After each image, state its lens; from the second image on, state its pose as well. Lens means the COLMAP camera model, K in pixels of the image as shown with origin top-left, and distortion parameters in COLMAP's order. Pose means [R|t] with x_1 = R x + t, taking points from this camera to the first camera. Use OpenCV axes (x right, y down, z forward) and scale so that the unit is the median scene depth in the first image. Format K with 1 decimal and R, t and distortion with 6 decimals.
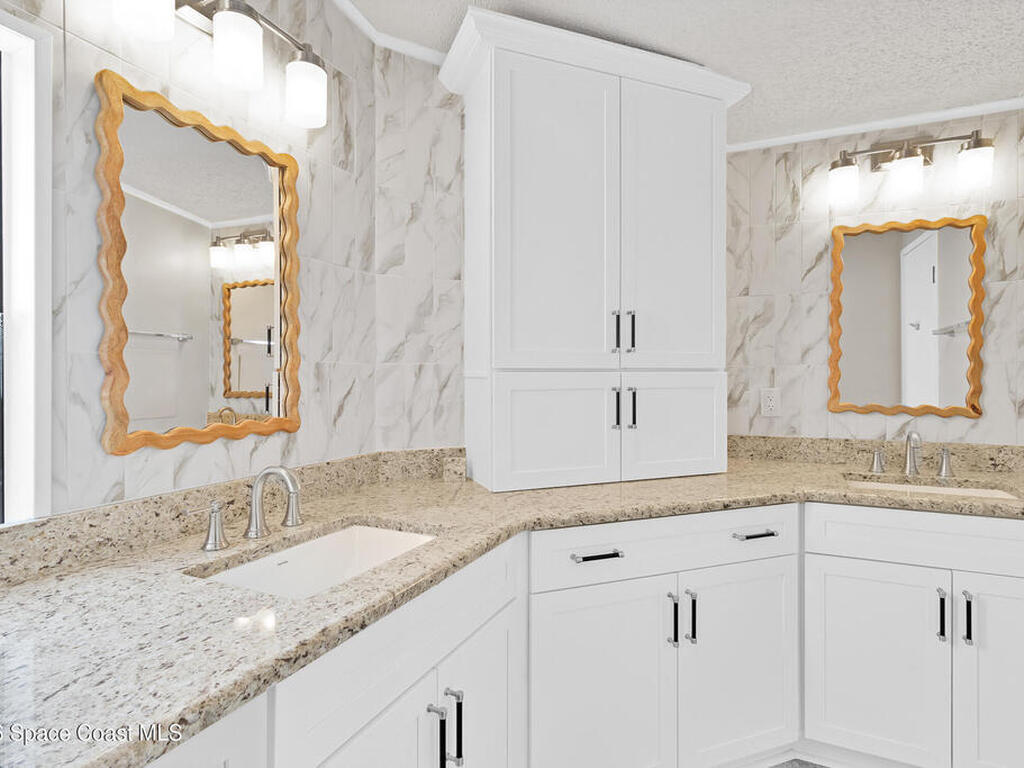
lens RADIAL K [[540.6, 0, 523.7], [0, 540.6, 376.8], [0, 0, 1]] dist [0.000791, 0.000199]
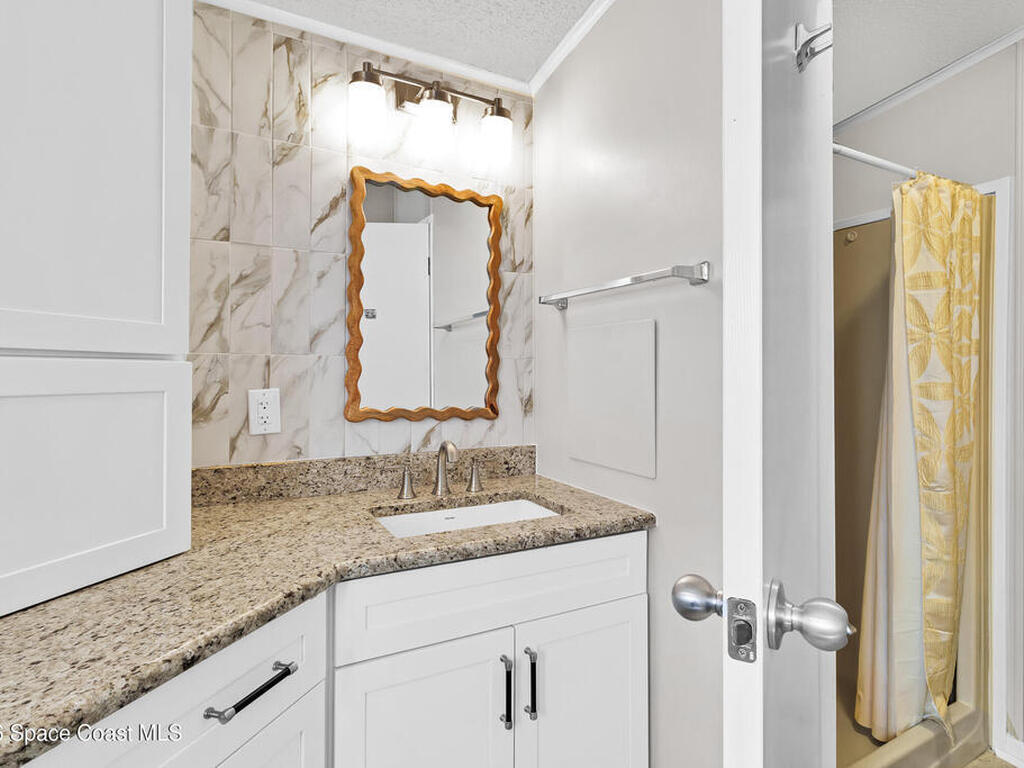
lens RADIAL K [[540.6, 0, 523.7], [0, 540.6, 376.8], [0, 0, 1]] dist [0.000791, 0.000199]
pose [[0.615320, 0.003773, 0.788268, 0.144012], [-0.002635, 0.999993, -0.002730, 0.007260], [-0.788273, -0.000397, 0.615326, 0.375354]]
